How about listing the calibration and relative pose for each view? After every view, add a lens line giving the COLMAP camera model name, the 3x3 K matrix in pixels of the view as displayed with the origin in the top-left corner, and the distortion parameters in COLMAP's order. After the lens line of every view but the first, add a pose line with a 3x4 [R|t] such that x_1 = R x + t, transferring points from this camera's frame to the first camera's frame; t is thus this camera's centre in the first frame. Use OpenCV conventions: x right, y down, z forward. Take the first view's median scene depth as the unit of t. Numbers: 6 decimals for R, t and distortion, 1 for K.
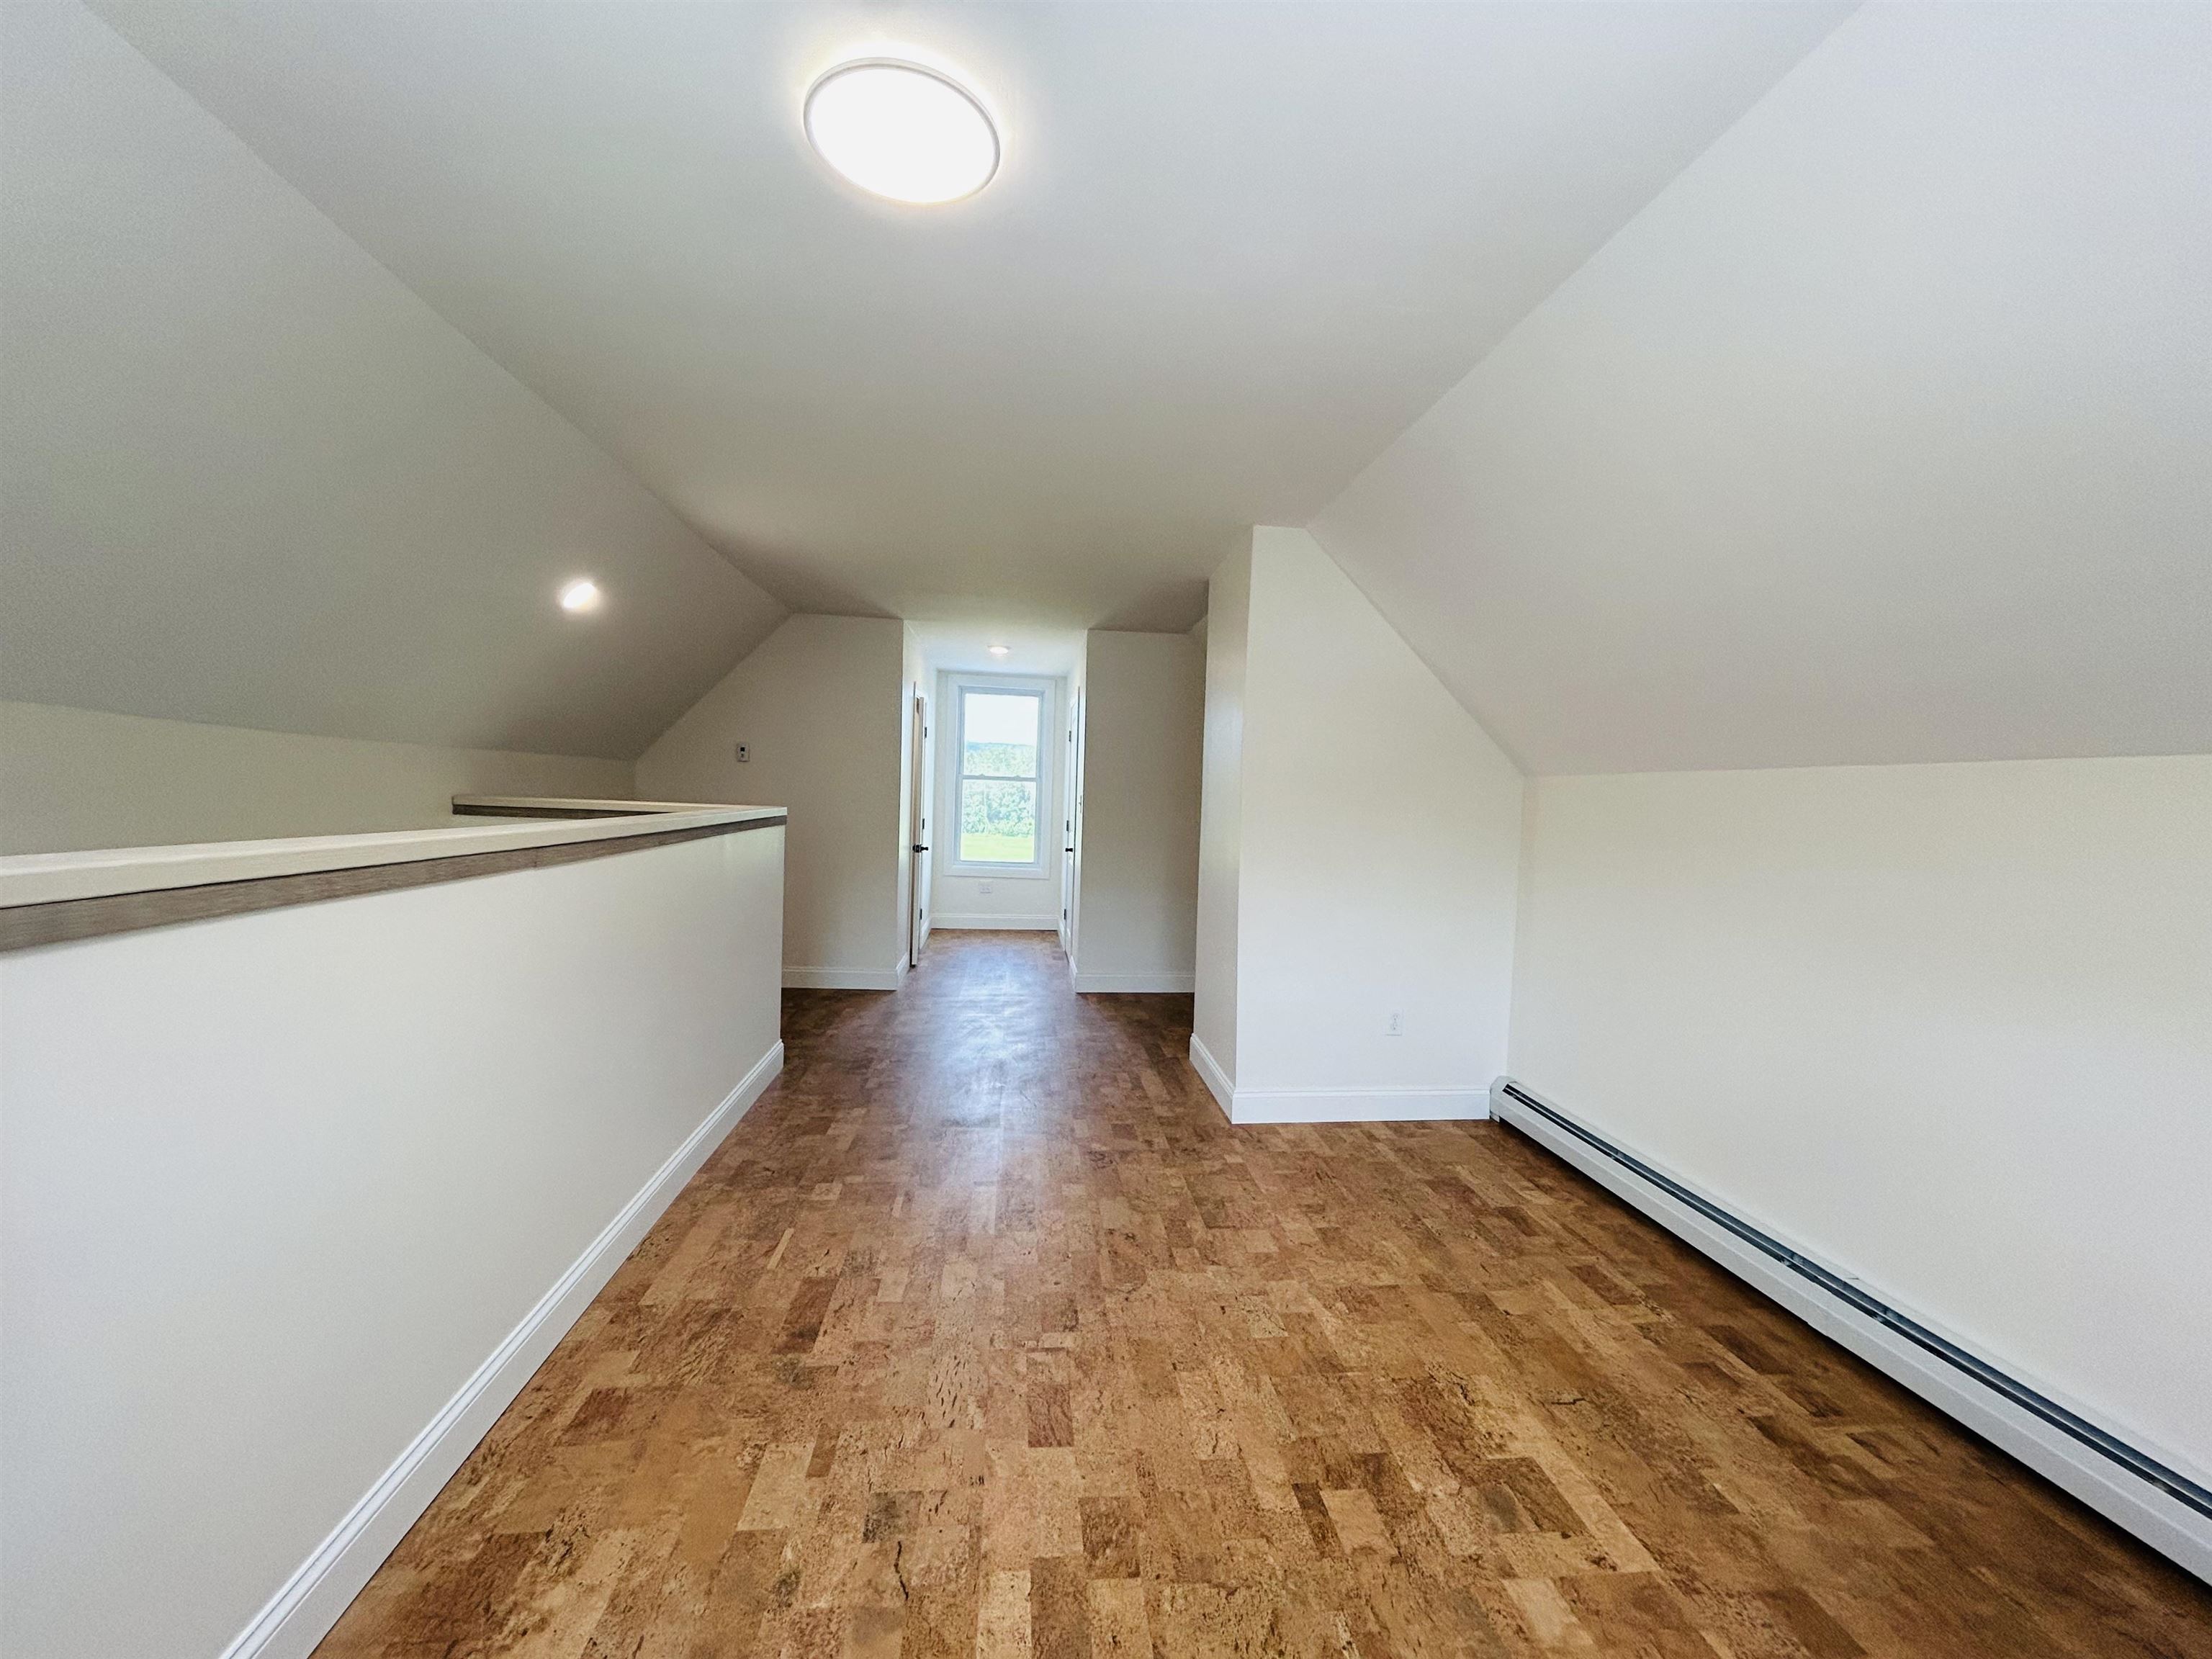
lens RADIAL K [[888.8, 0, 1101.9], [0, 888.8, 828.0], [0, 0, 1]] dist [-0.001092, -0.000090]
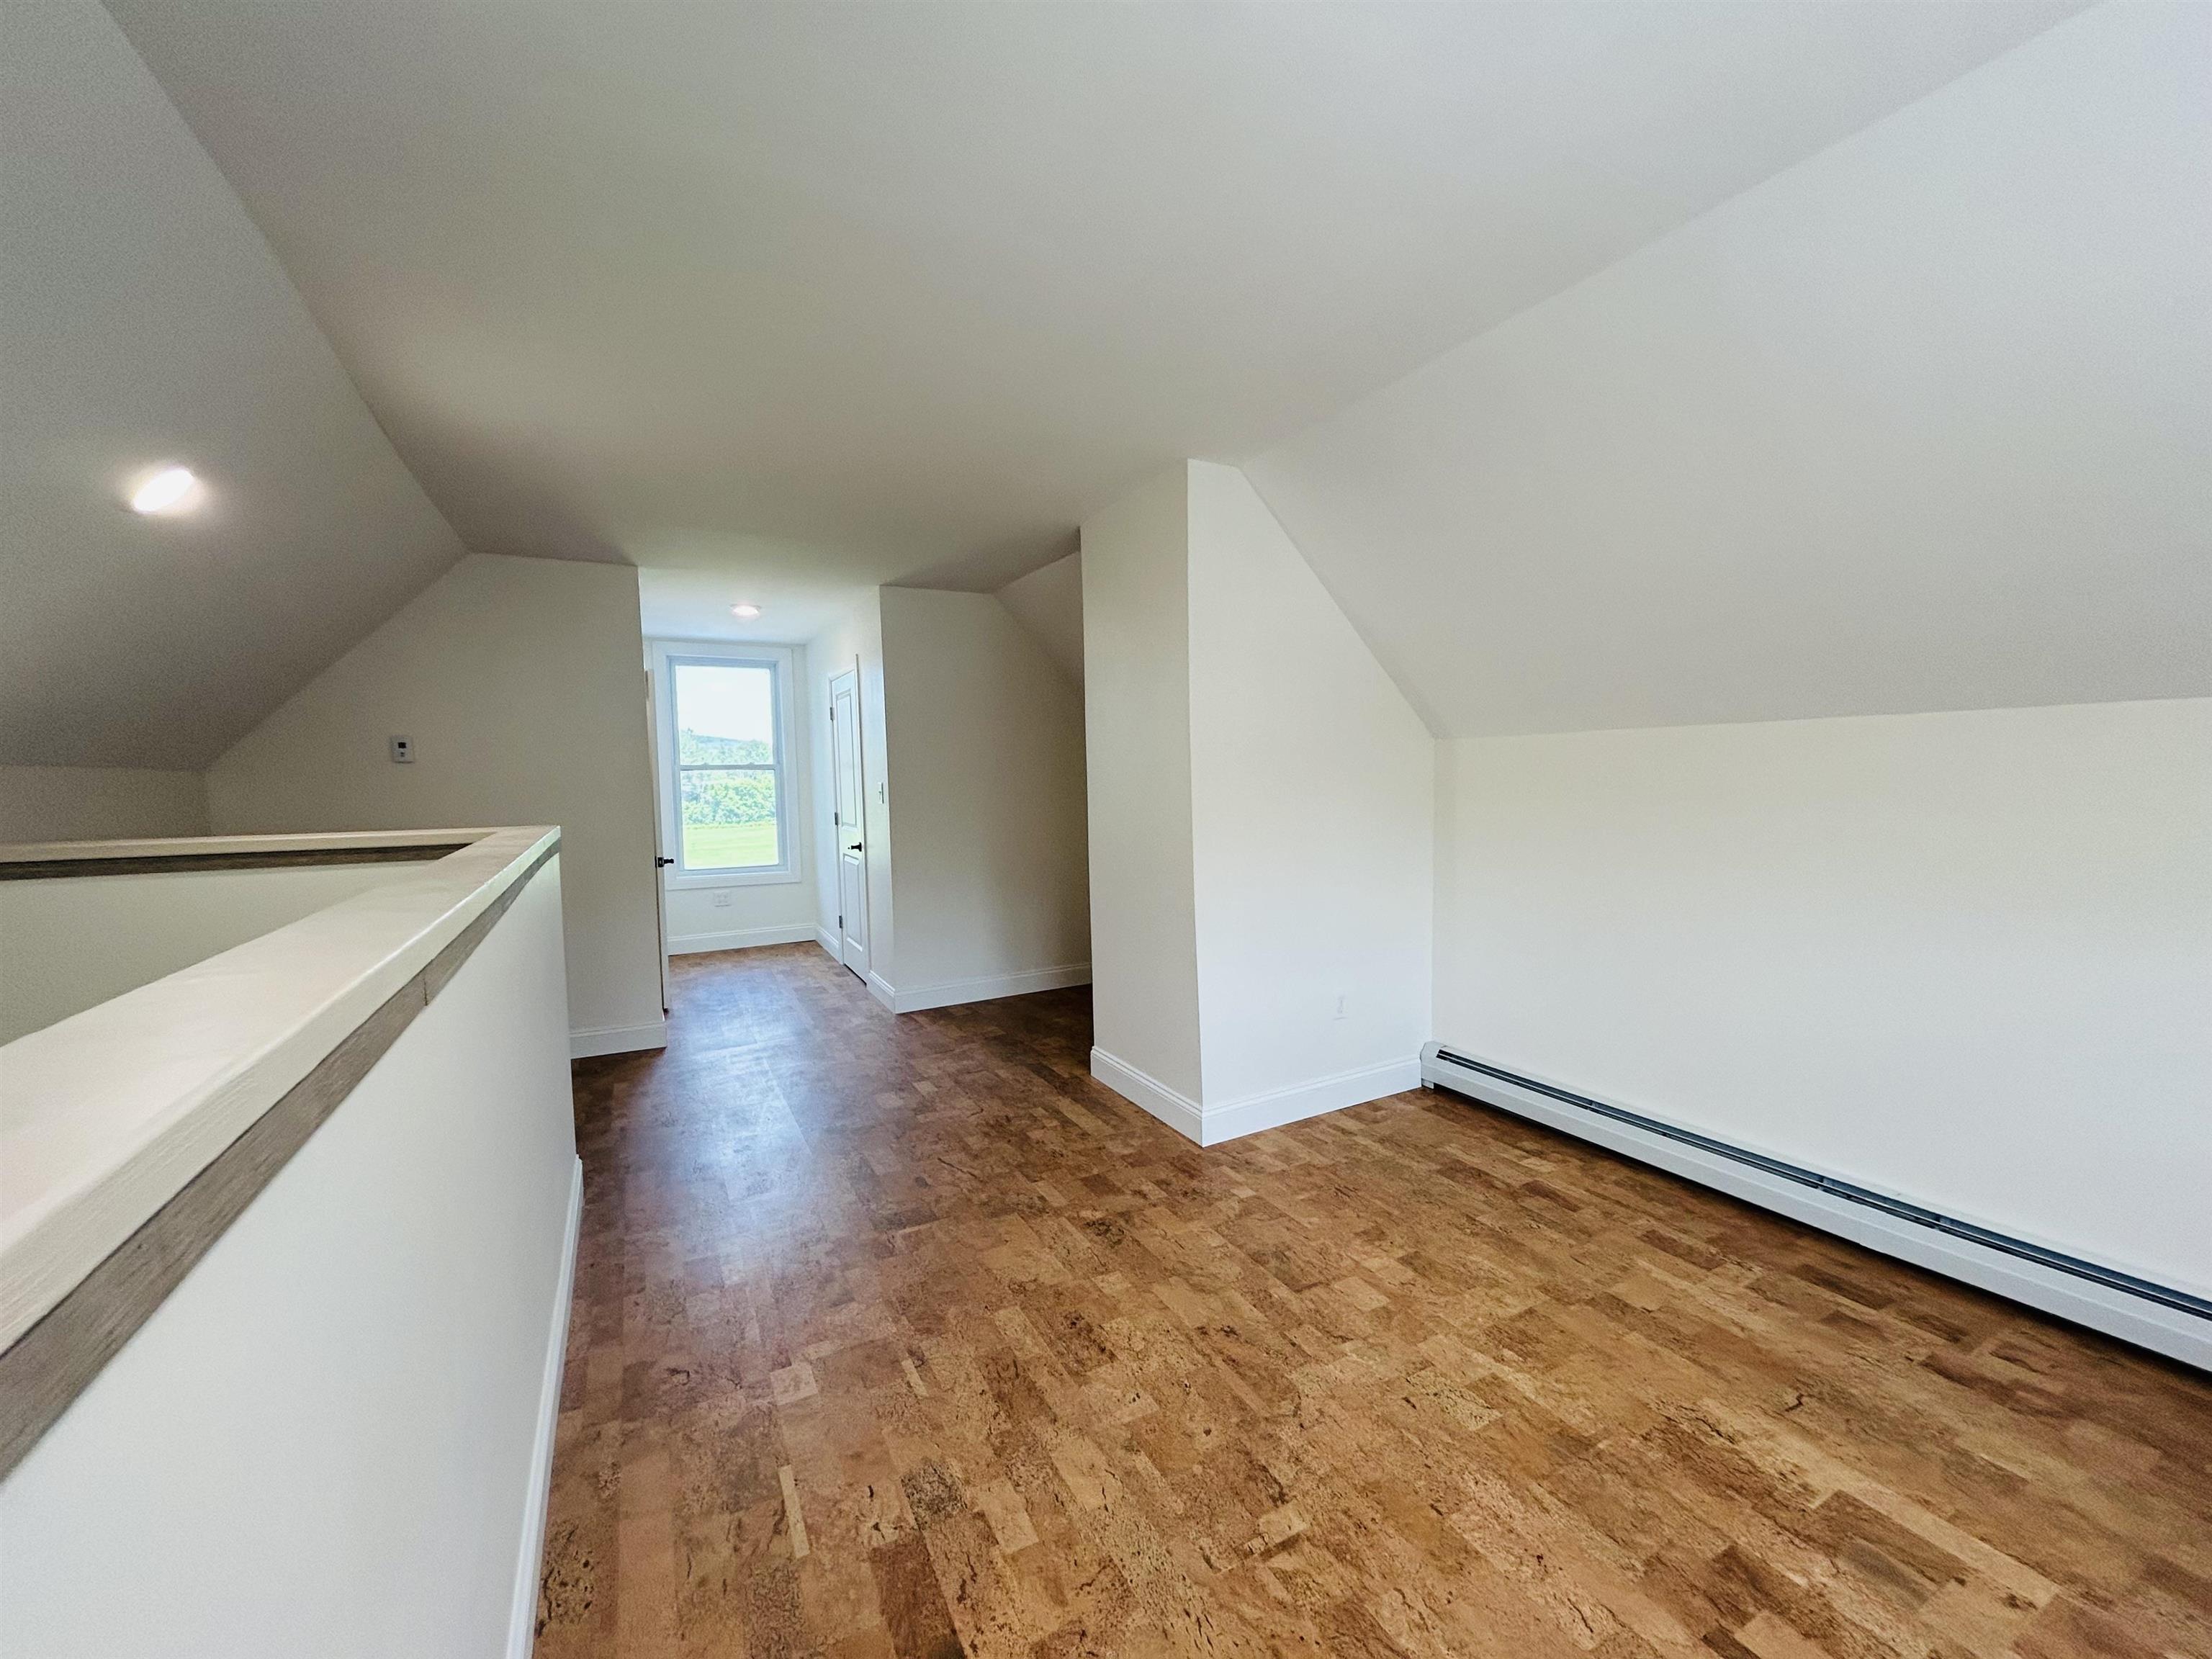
lens RADIAL K [[892.6, 0, 1106.0], [0, 892.6, 829.5], [0, 0, 1]] dist [0.002557, -0.000202]
pose [[0.925434, -0.077192, 0.370962, -0.301833], [0.066148, 0.996908, 0.042423, -0.030234], [-0.373090, -0.014721, 0.927678, 0.270415]]
